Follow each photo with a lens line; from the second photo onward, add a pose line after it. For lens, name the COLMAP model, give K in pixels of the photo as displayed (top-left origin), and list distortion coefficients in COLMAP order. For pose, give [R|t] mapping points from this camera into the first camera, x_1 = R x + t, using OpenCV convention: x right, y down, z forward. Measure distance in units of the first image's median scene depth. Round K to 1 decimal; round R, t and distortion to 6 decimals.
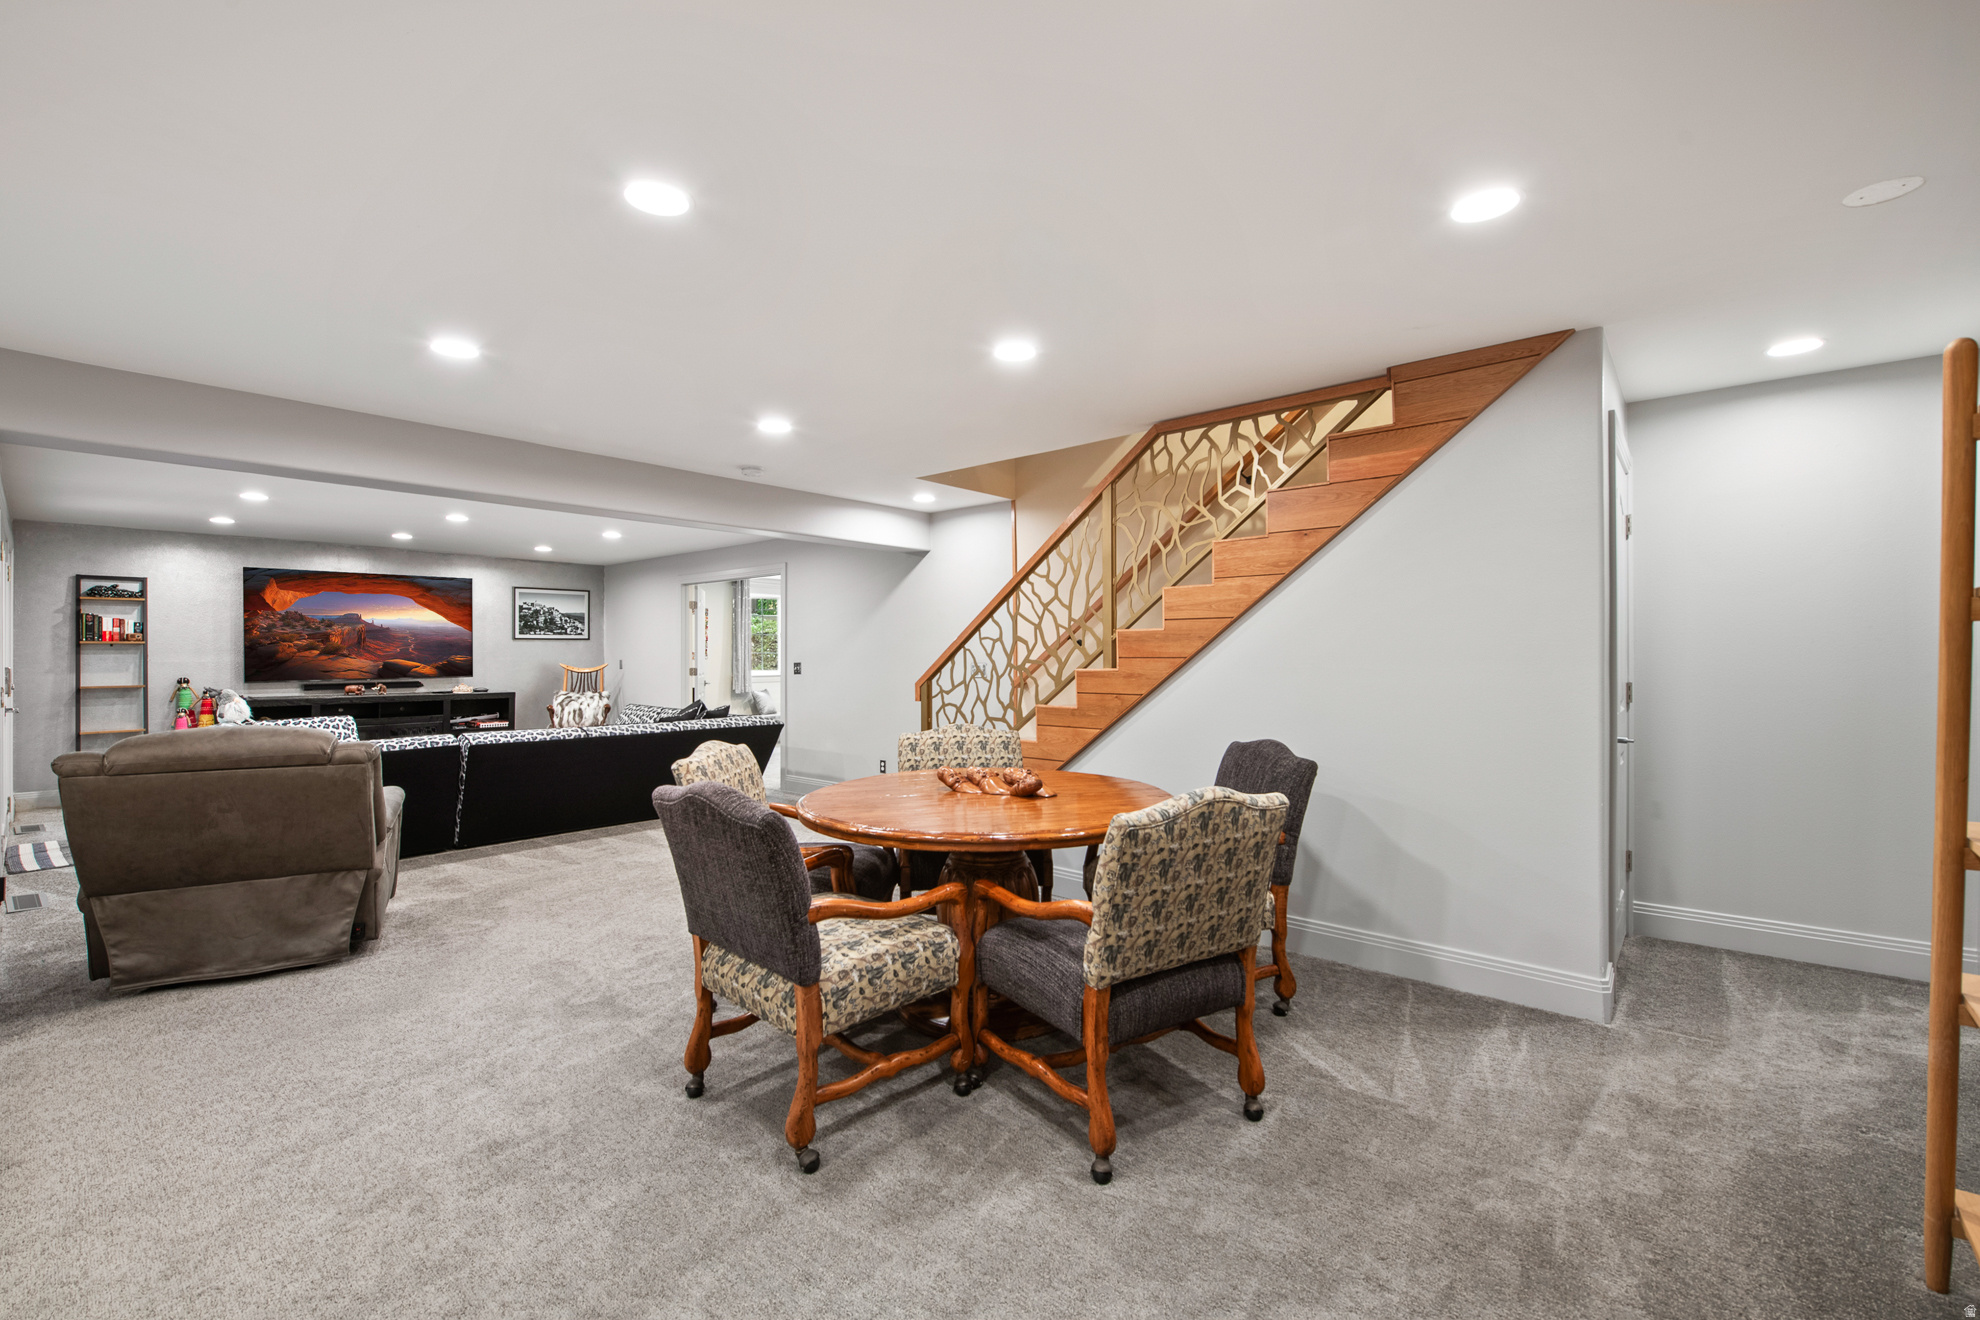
lens RADIAL K [[802.5, 0, 994.7], [0, 802.5, 656.9], [0, 0, 1]] dist [-0.015984, -0.000353]
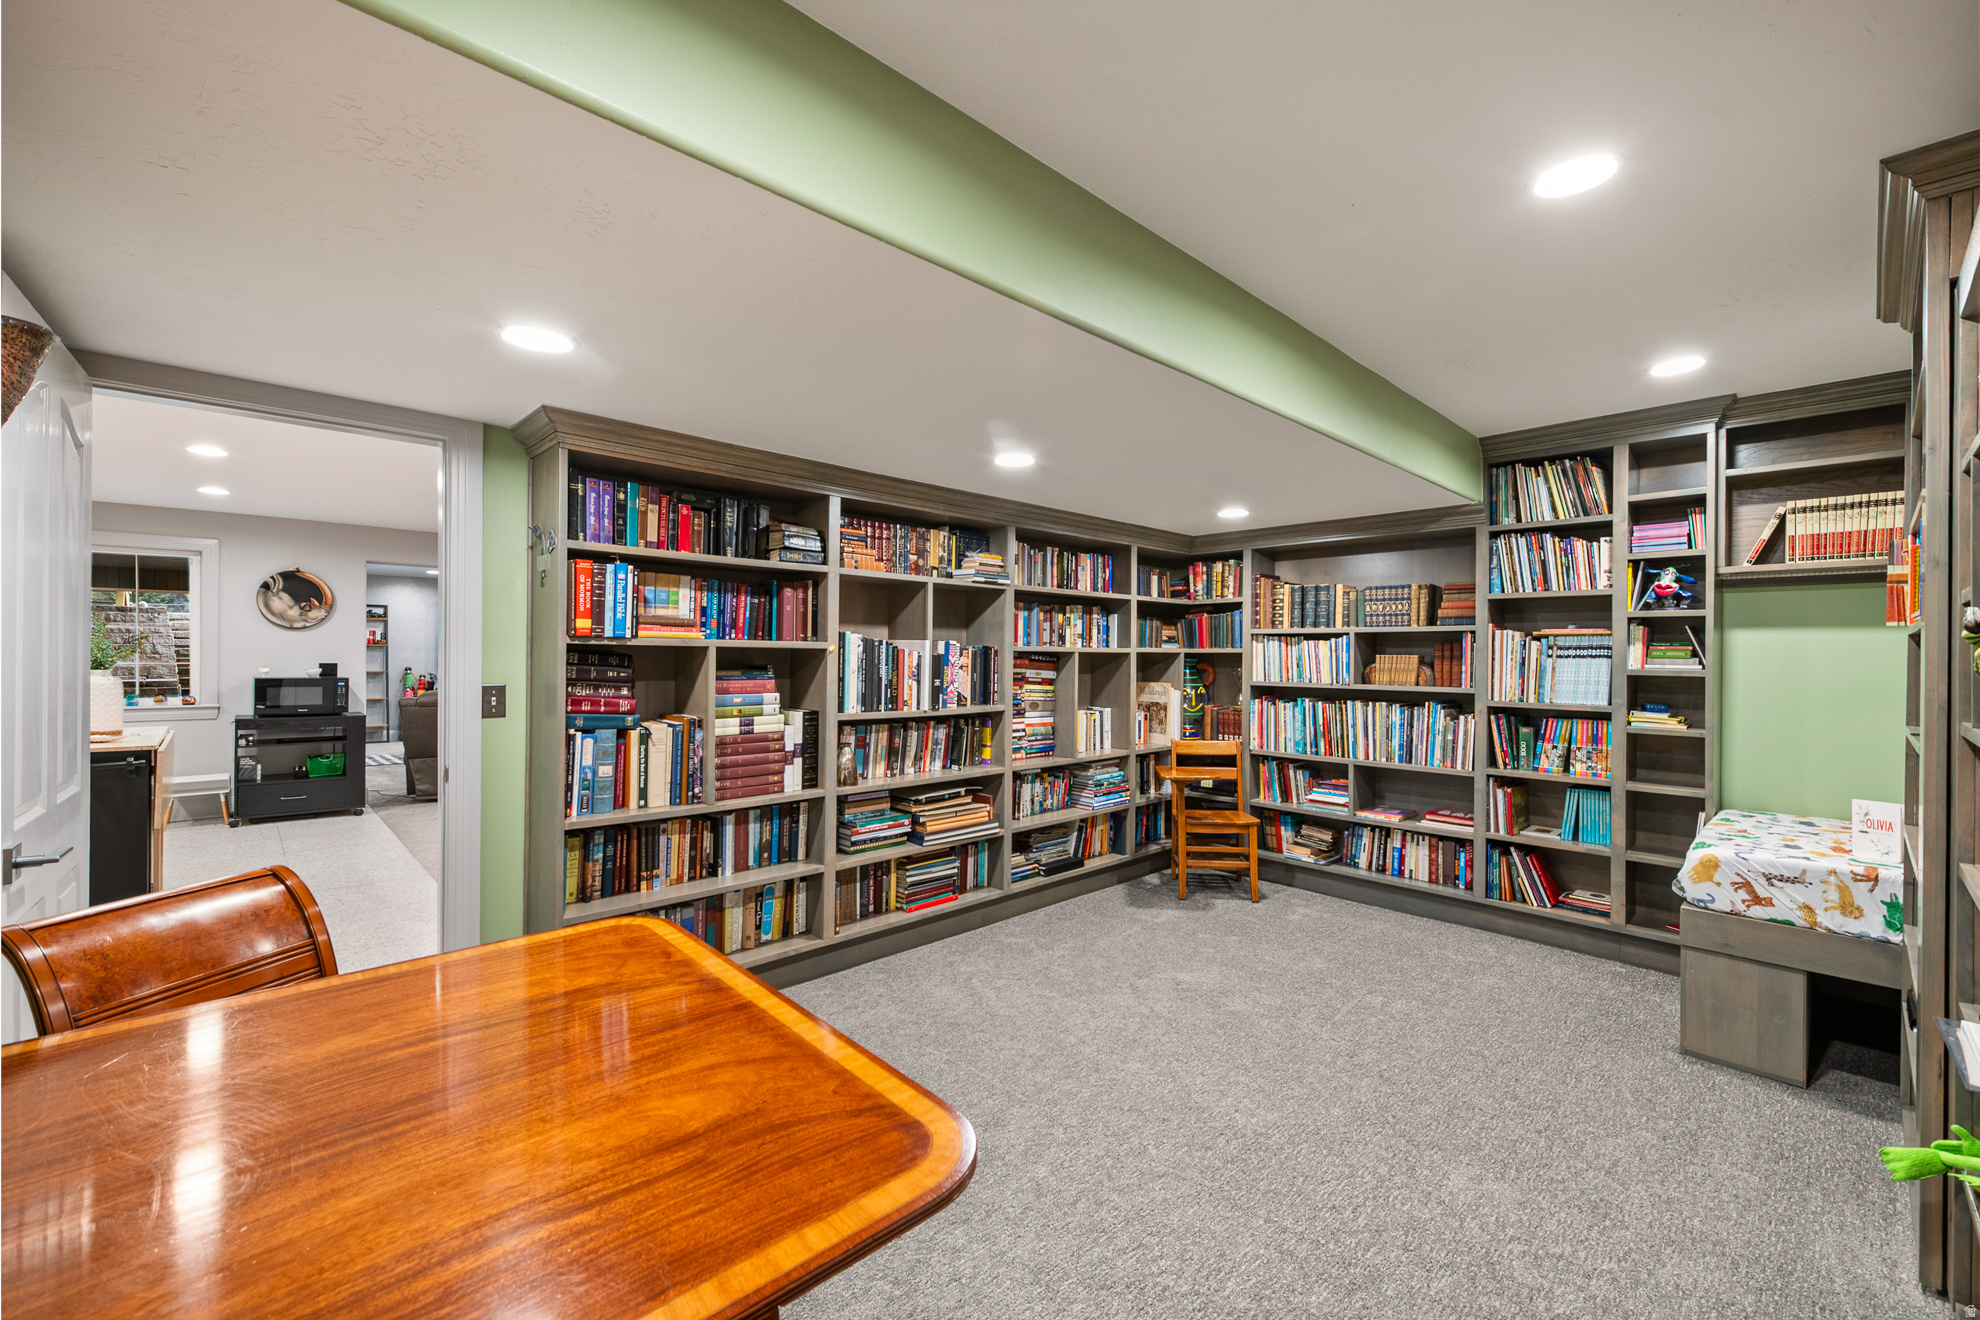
lens RADIAL K [[784.2, 0, 979.3], [0, 784.2, 650.7], [0, 0, 1]] dist [-0.026857, -0.000502]
pose [[0.992286, -0.006526, -0.123798, 0.257598], [0.007130, 0.999965, 0.004436, -0.004171], [0.123765, -0.005284, 0.992298, -0.336127]]
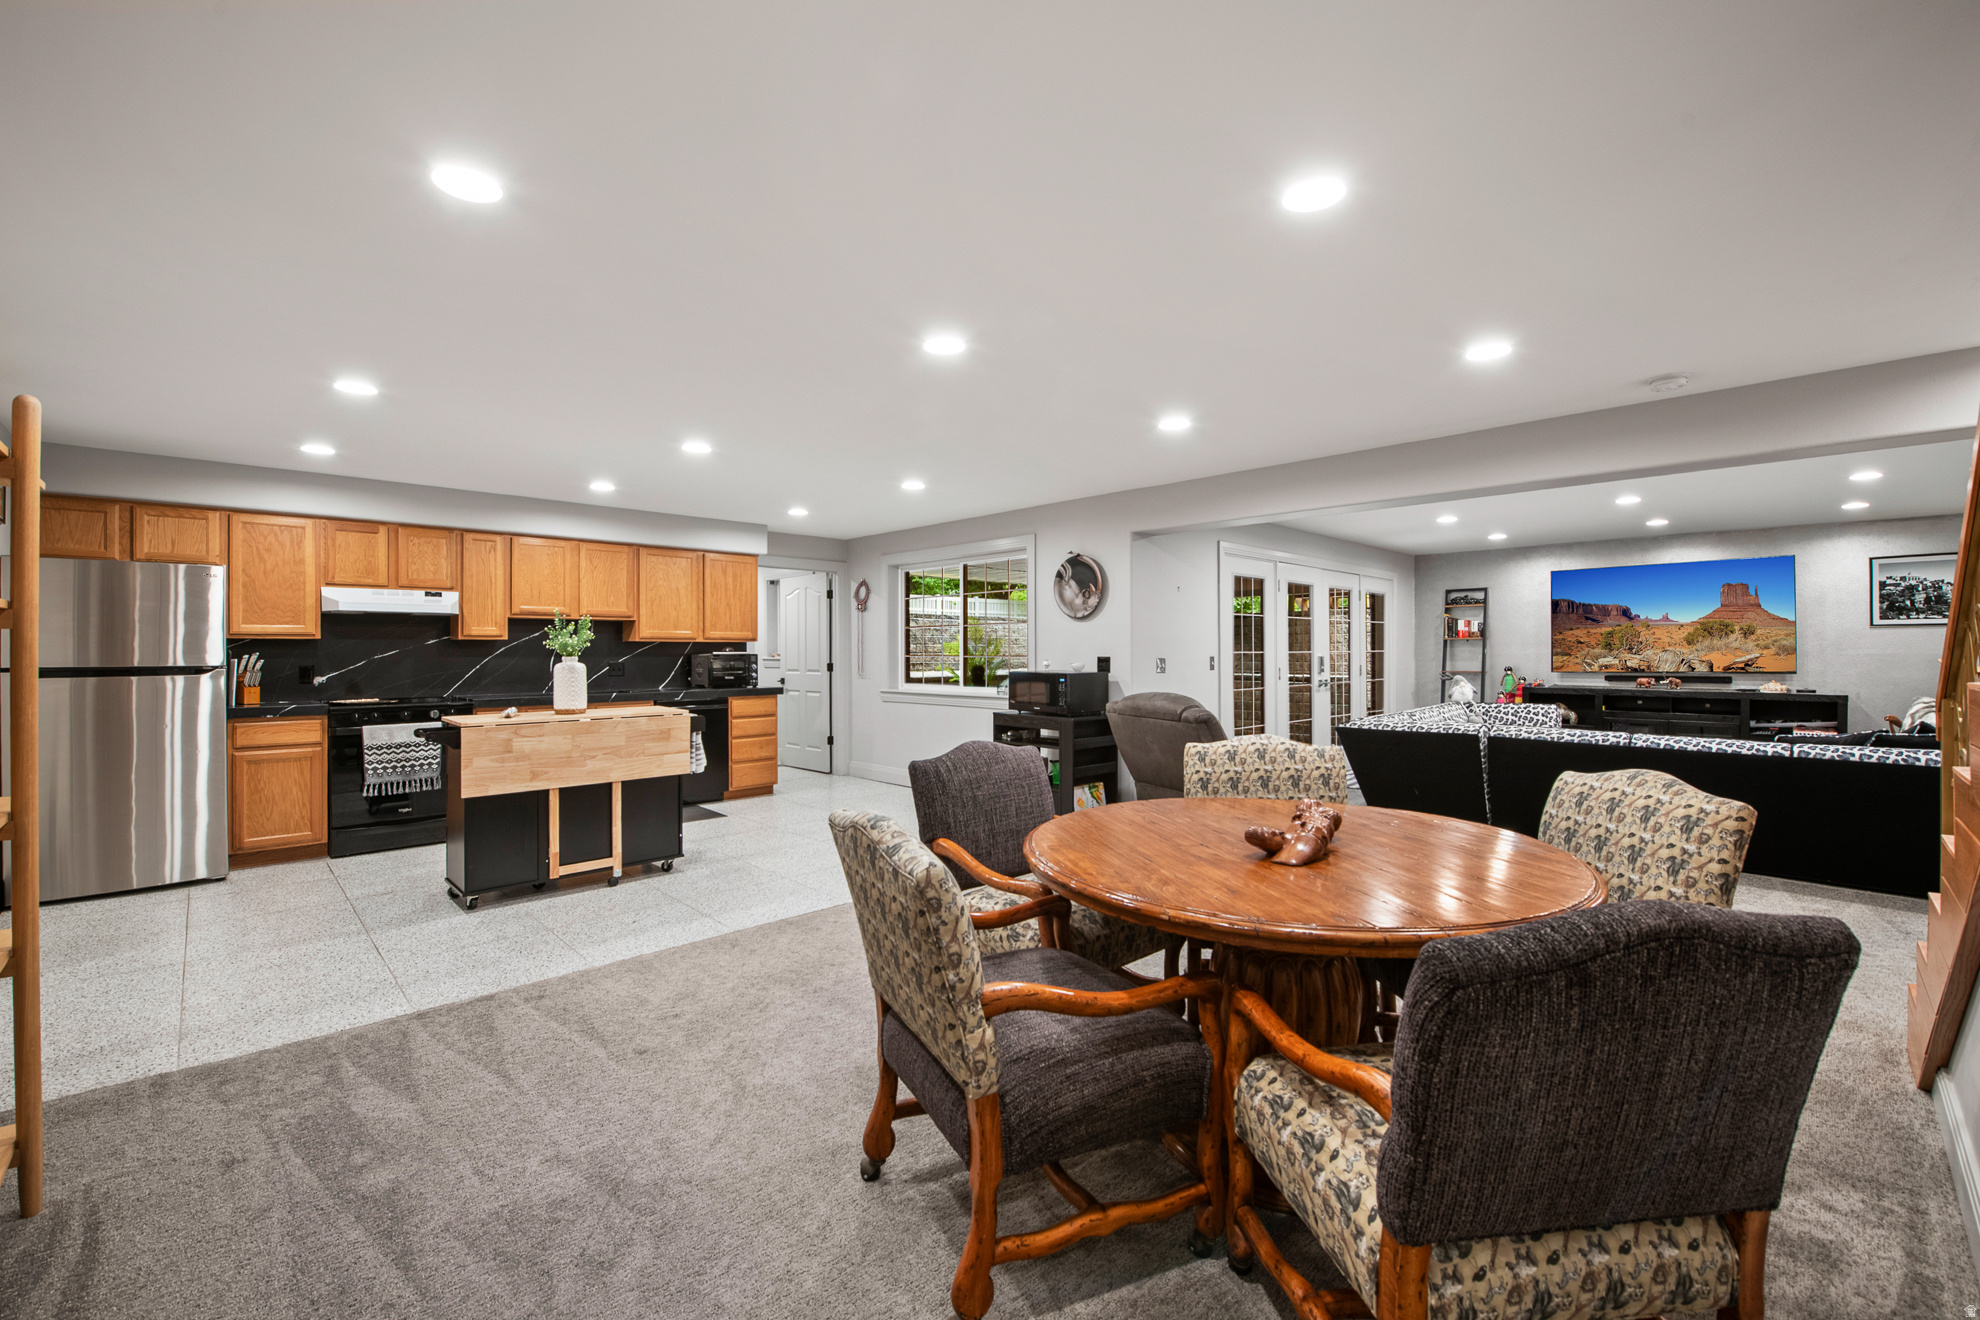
lens RADIAL K [[784.2, 0, 980.6], [0, 784.2, 651.2], [0, 0, 1]] dist [-0.026857, -0.000502]
pose [[-0.100911, 0.003720, -0.994889, 0.212625], [-0.000043, 0.999993, 0.003744, -0.001176], [0.994896, 0.000420, -0.100910, 0.244399]]
